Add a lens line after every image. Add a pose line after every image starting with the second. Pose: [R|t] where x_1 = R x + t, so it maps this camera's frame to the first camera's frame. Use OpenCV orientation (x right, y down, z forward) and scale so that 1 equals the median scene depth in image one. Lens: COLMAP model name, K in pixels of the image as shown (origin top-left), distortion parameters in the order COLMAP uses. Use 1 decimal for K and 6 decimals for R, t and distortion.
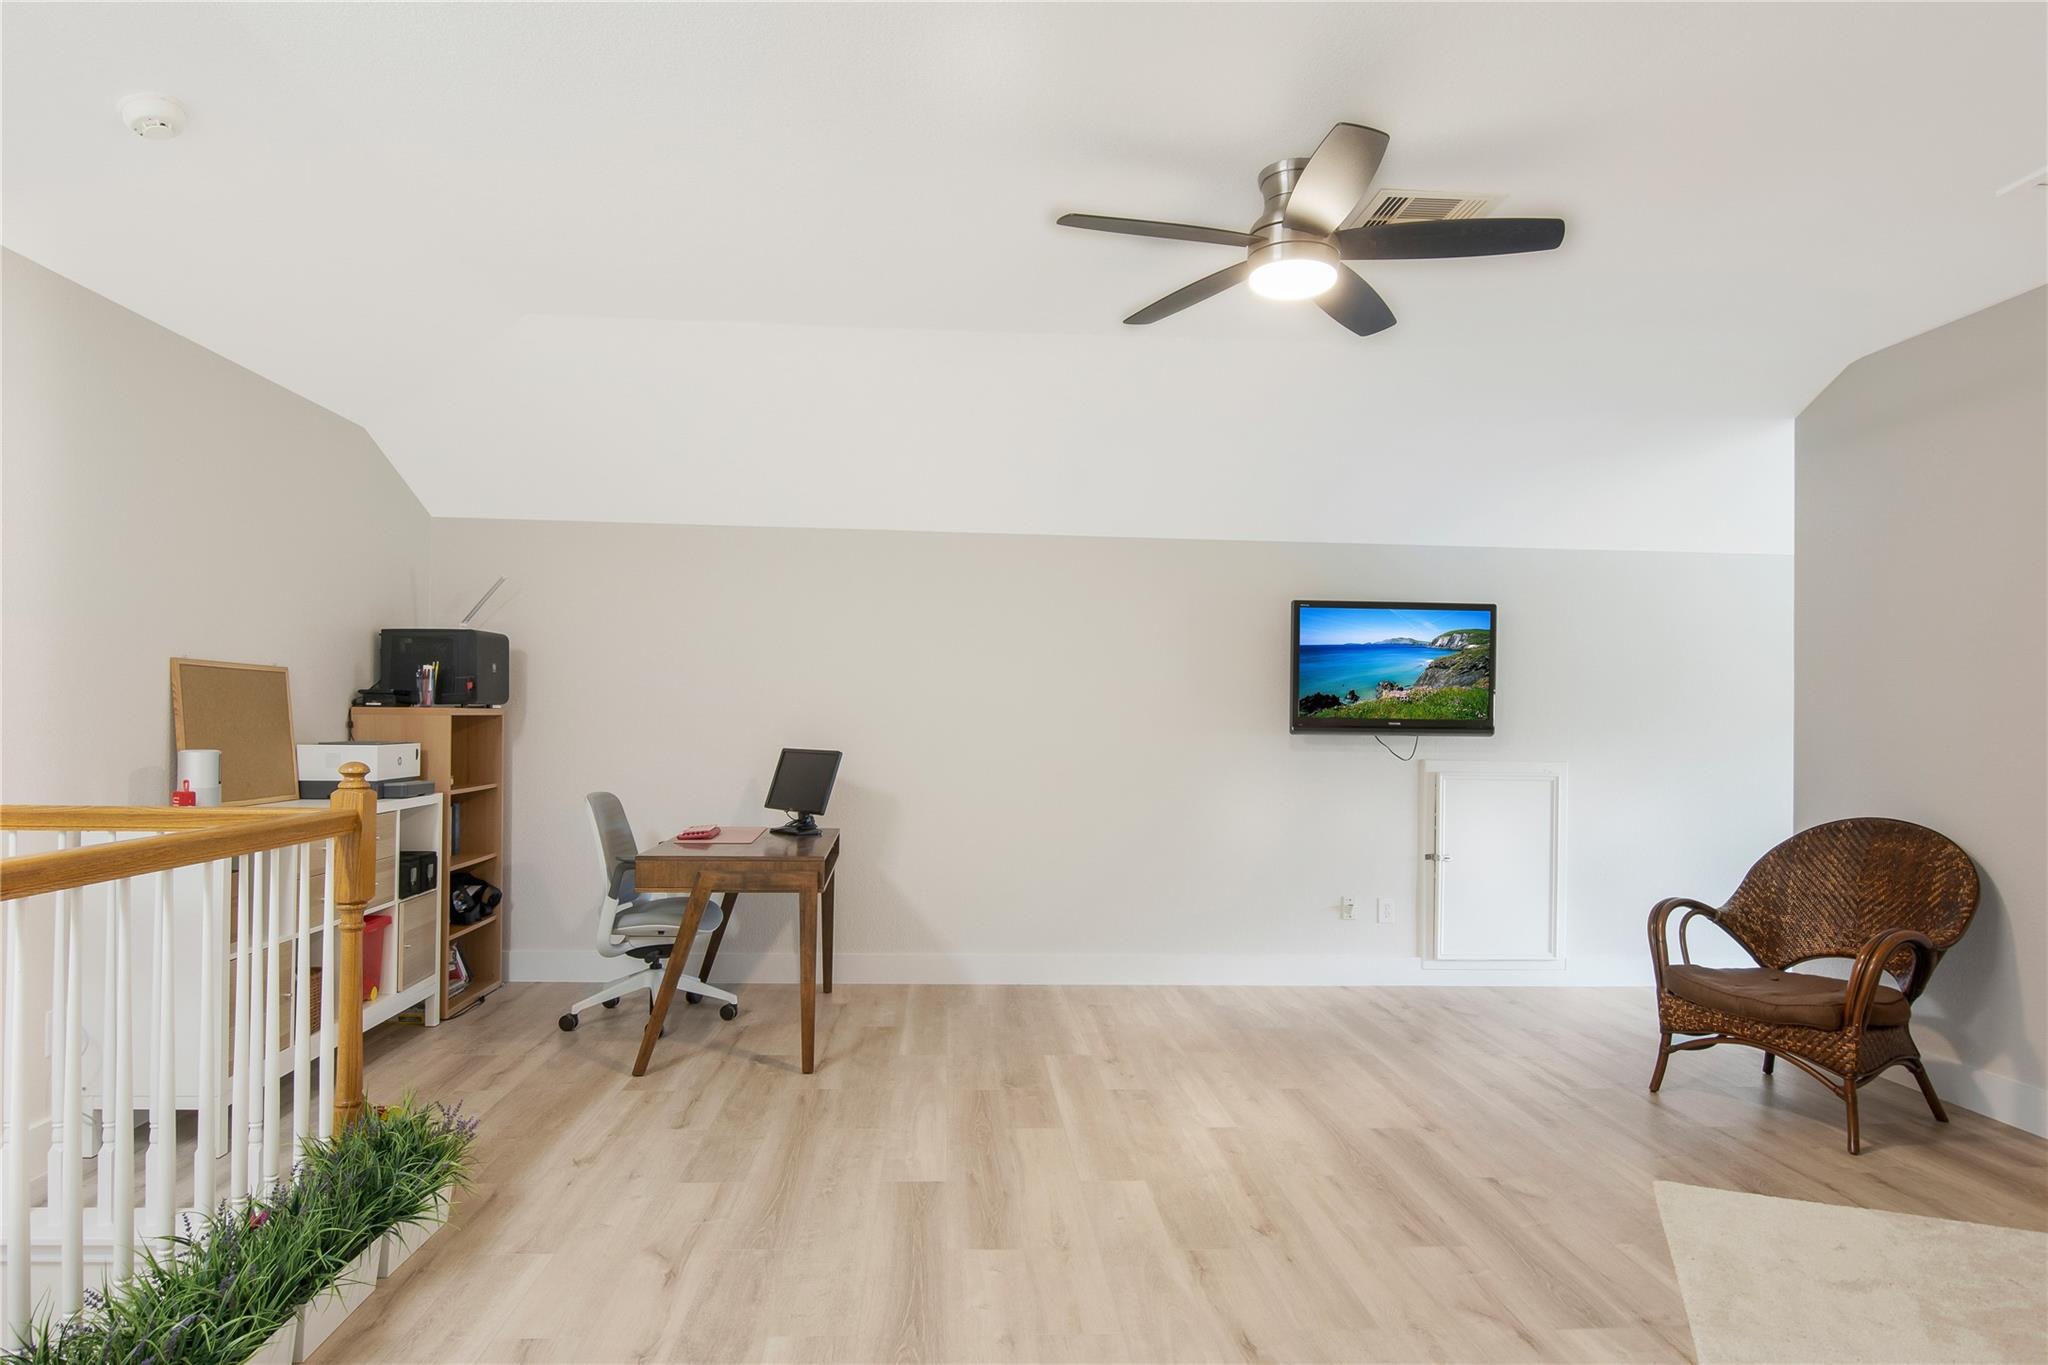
lens RADIAL K [[1174.2, 0, 1005.1], [0, 1174.2, 696.9], [0, 0, 1]] dist [0.002683, -0.000437]
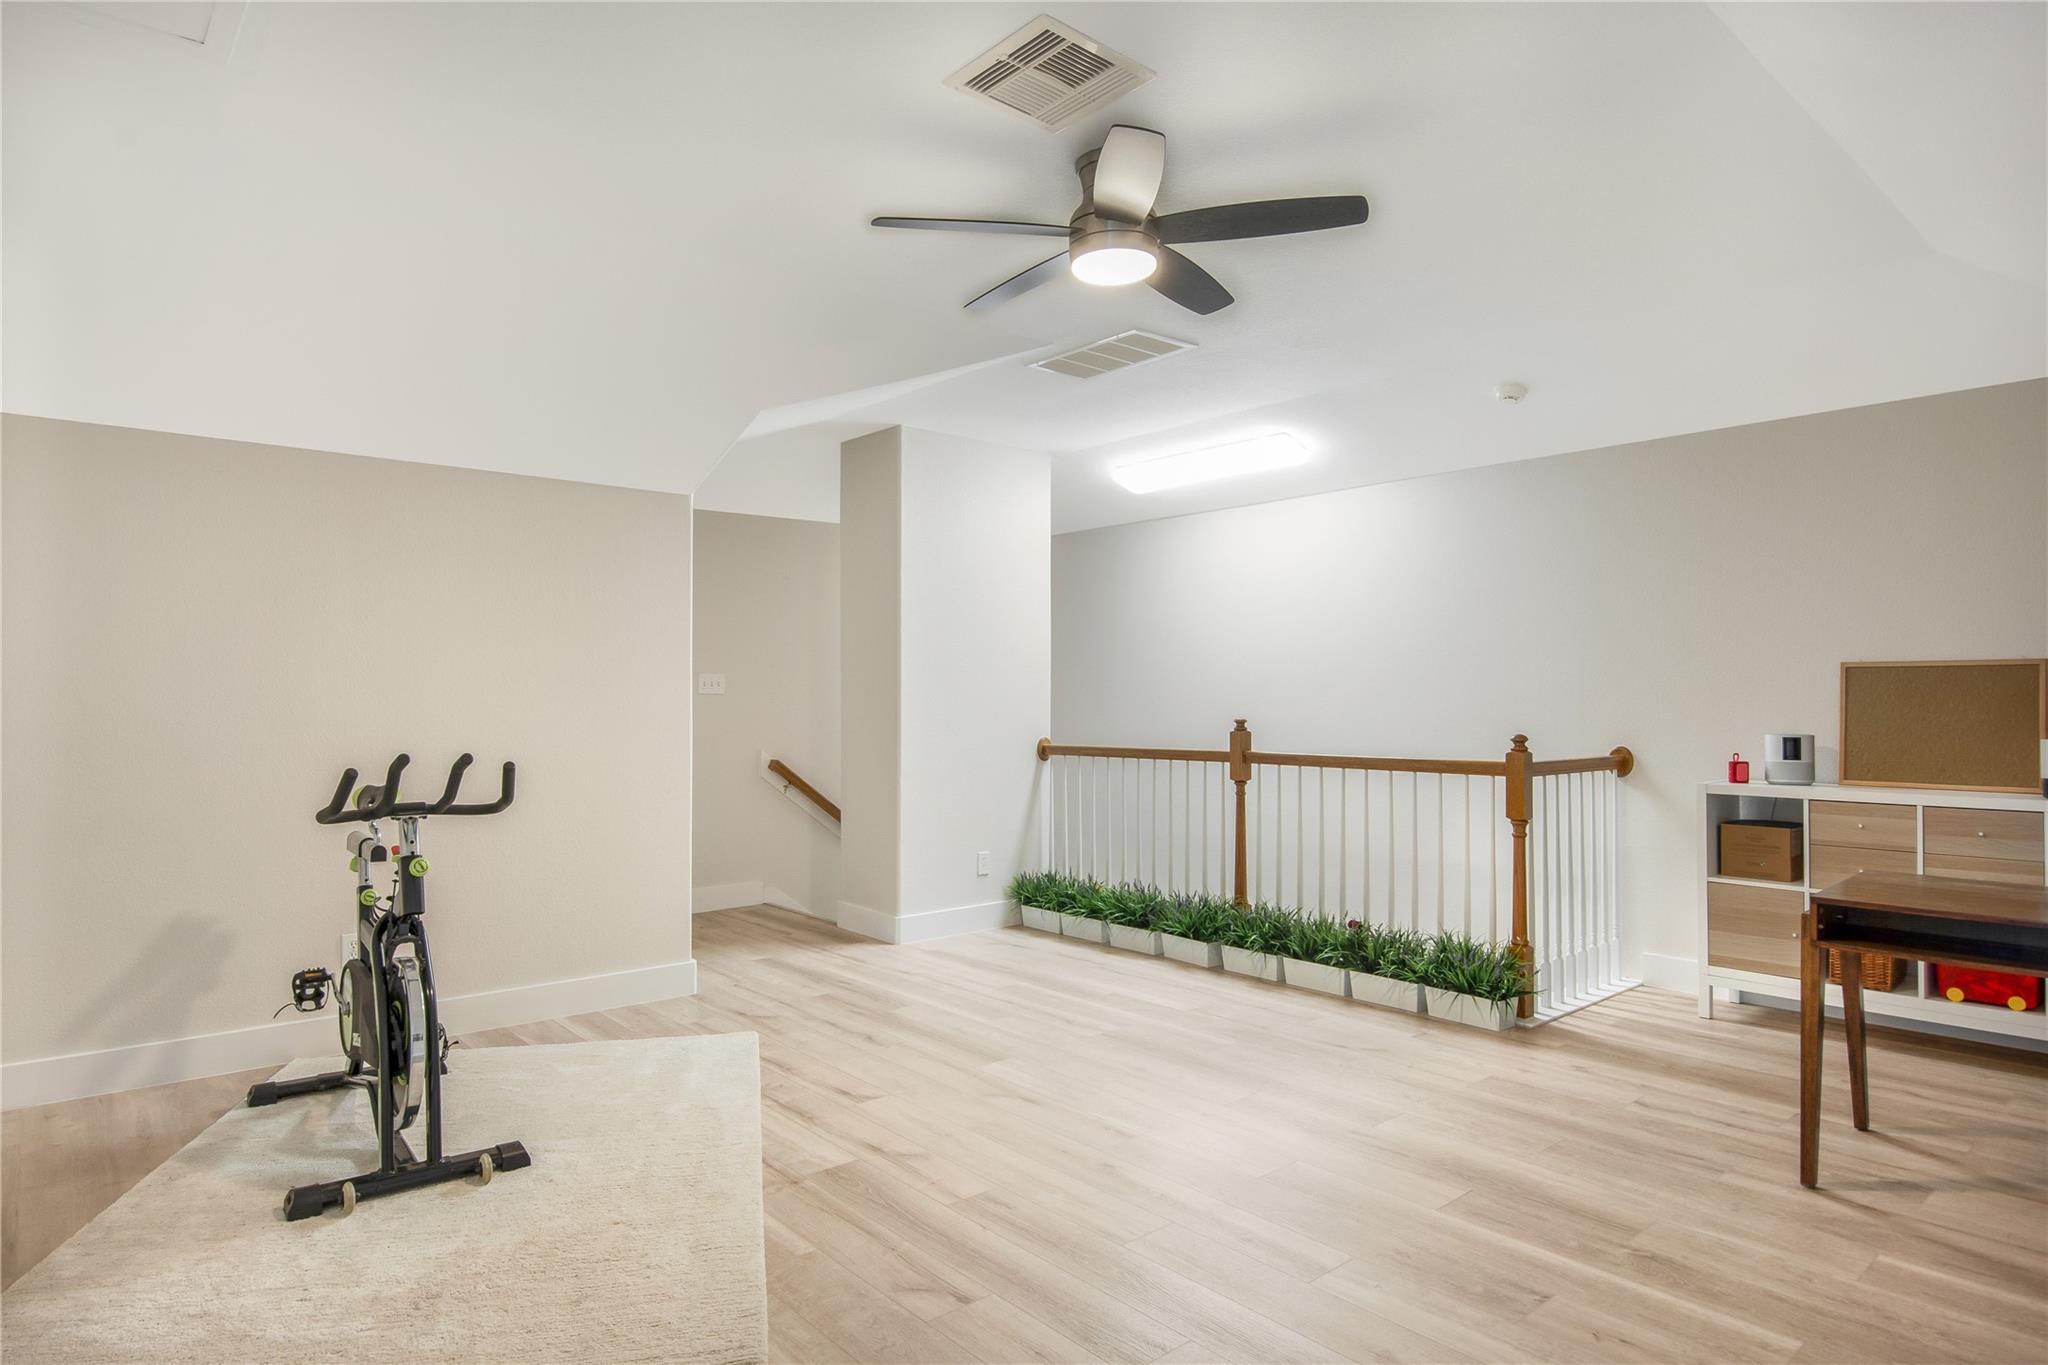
lens RADIAL K [[1174.2, 0, 1005.1], [0, 1174.2, 696.9], [0, 0, 1]] dist [0.002683, -0.000437]
pose [[-0.801735, -0.016796, -0.597443, 0.988832], [0.001073, 0.999563, -0.029542, 0.053441], [0.597678, -0.024326, -0.801367, 1.893637]]
